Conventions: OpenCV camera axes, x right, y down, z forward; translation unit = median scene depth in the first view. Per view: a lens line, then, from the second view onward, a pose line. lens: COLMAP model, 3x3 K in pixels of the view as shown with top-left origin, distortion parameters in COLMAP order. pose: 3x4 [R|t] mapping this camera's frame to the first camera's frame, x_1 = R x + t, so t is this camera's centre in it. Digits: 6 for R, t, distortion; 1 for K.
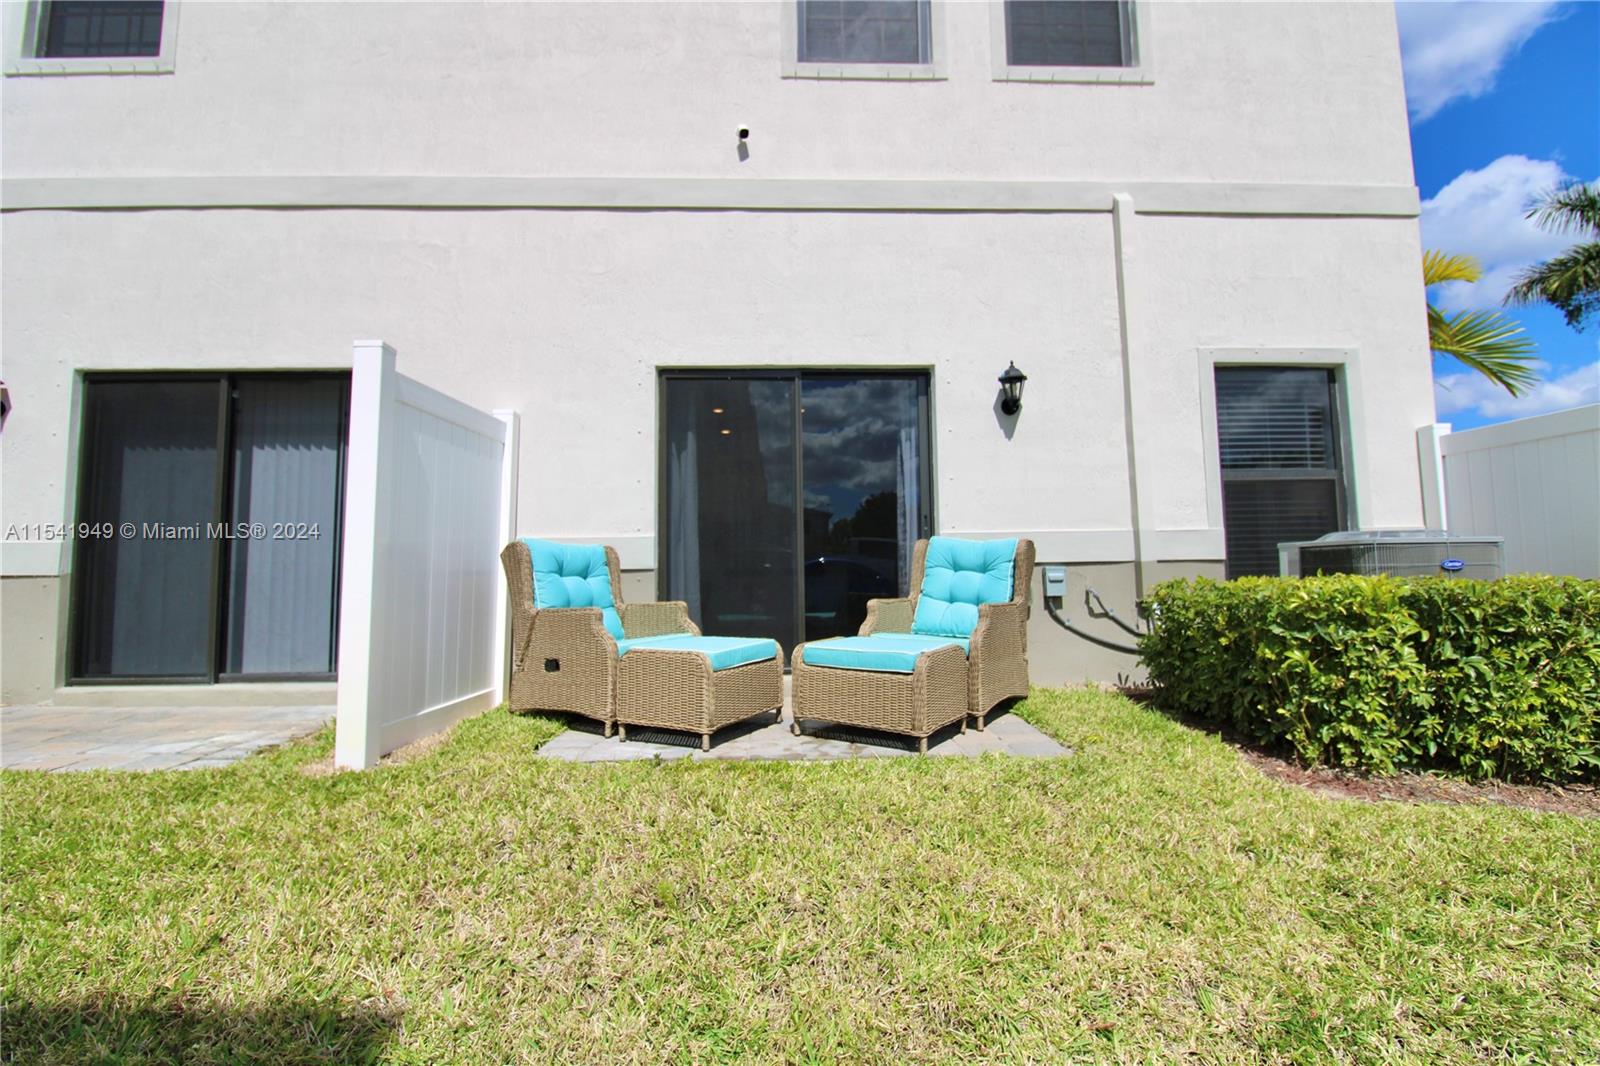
lens RADIAL K [[737.4, 0, 807.2], [0, 737.4, 514.4], [0, 0, 1]] dist [0.002852, -0.014355]
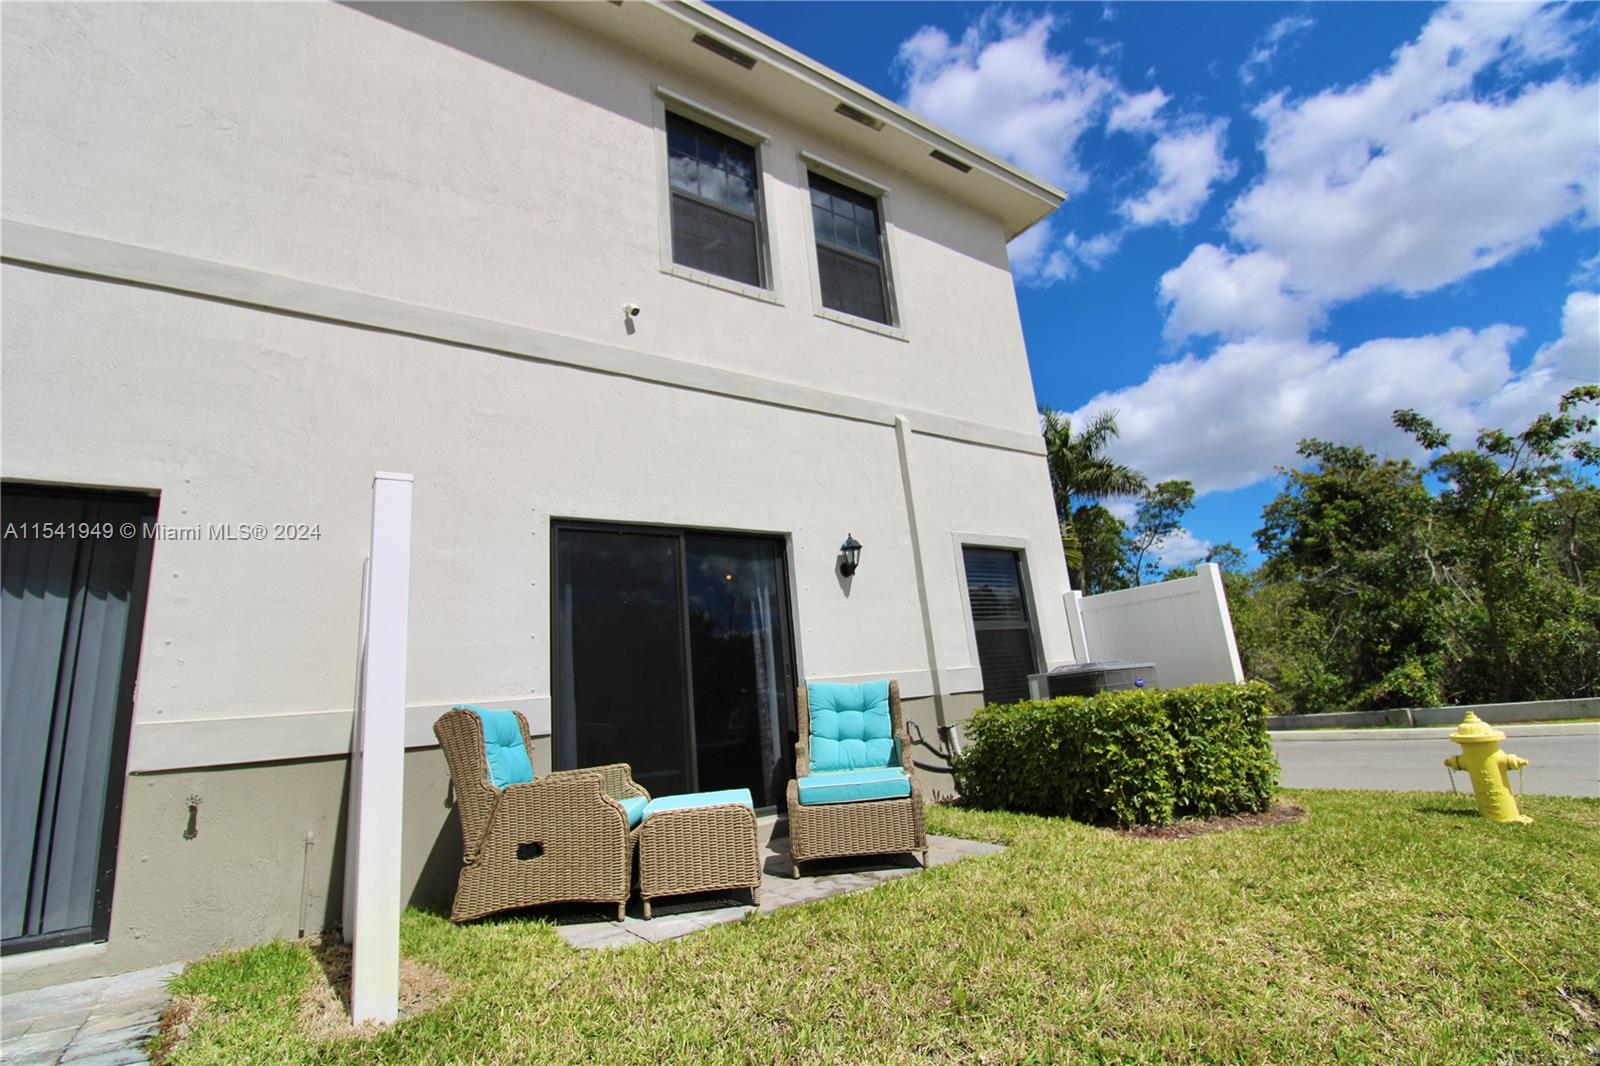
lens RADIAL K [[737.4, 0, 807.2], [0, 737.4, 514.4], [0, 0, 1]] dist [0.002852, -0.014355]
pose [[0.836891, 0.075378, 0.542154, -0.454845], [0.039627, 0.979530, -0.197359, 0.000343], [-0.545933, 0.186652, 0.816773, 0.030469]]
